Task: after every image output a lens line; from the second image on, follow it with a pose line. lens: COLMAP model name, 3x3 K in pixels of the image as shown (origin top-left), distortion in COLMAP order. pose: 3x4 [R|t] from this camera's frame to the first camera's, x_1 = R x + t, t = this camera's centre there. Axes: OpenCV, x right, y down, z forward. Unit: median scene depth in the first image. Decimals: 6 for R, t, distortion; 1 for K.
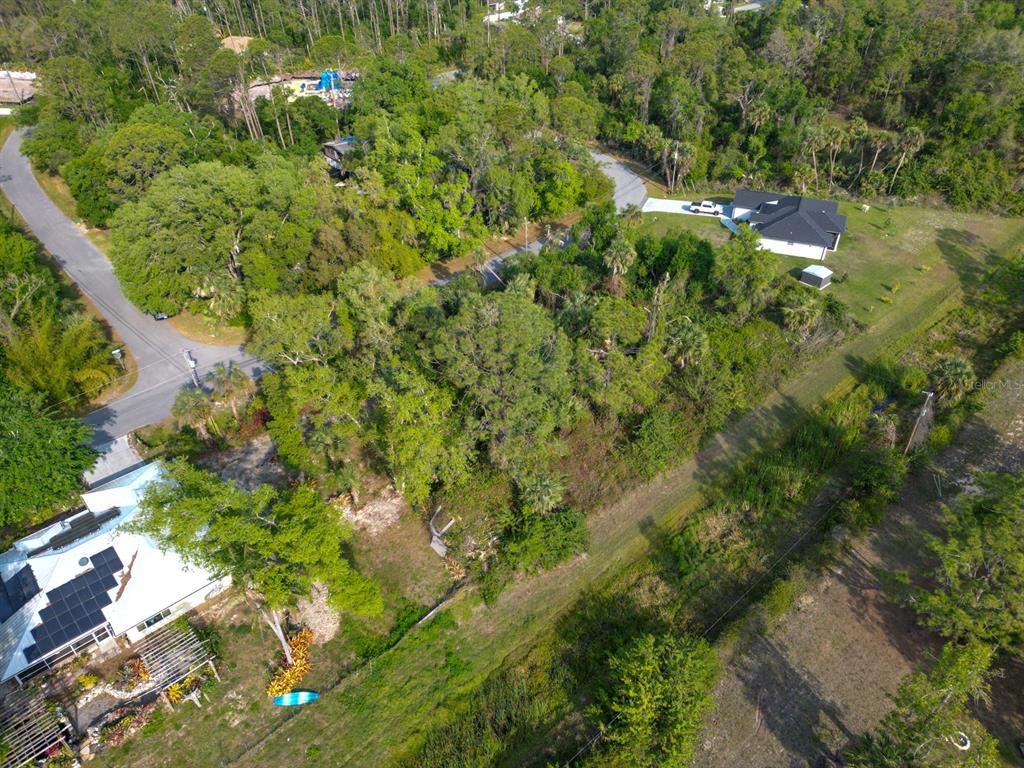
lens RADIAL K [[703.3, 0, 512.0], [0, 703.3, 384.0], [0, 0, 1]] dist [0.048792, -0.001586]
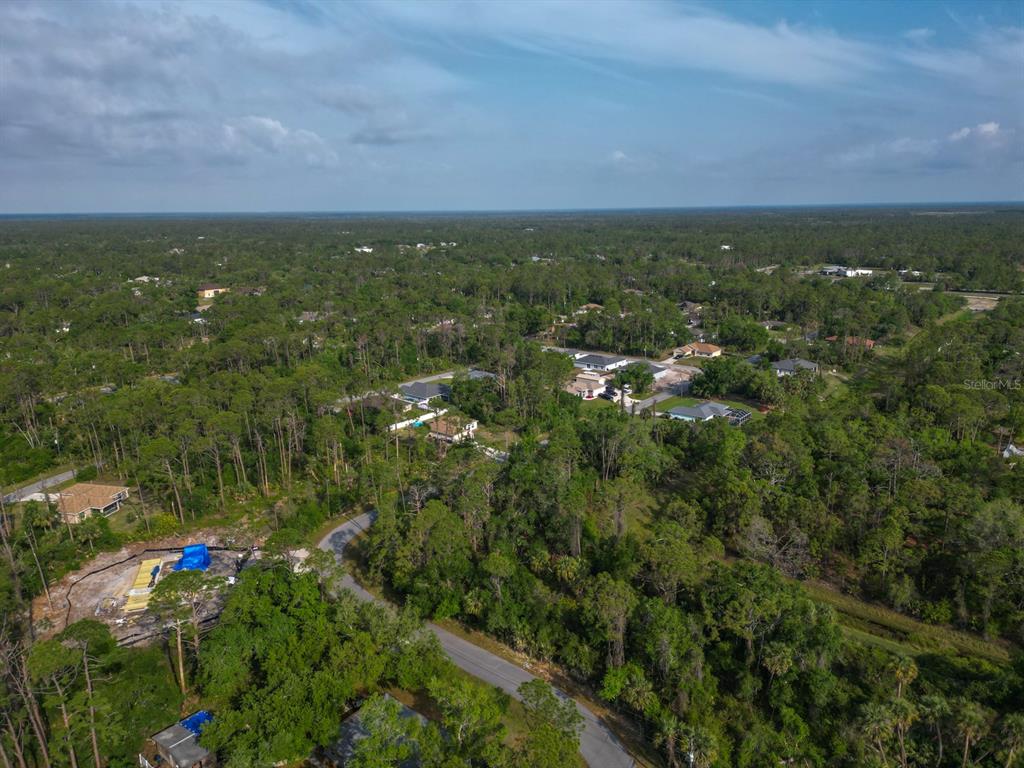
lens RADIAL K [[703.3, 0, 512.0], [0, 703.3, 384.0], [0, 0, 1]] dist [0.048792, -0.001586]
pose [[0.989371, -0.038535, 0.140215, -0.017841], [0.089696, 0.920681, -0.379871, -0.368587], [-0.114455, 0.388410, 0.914351, 0.233797]]
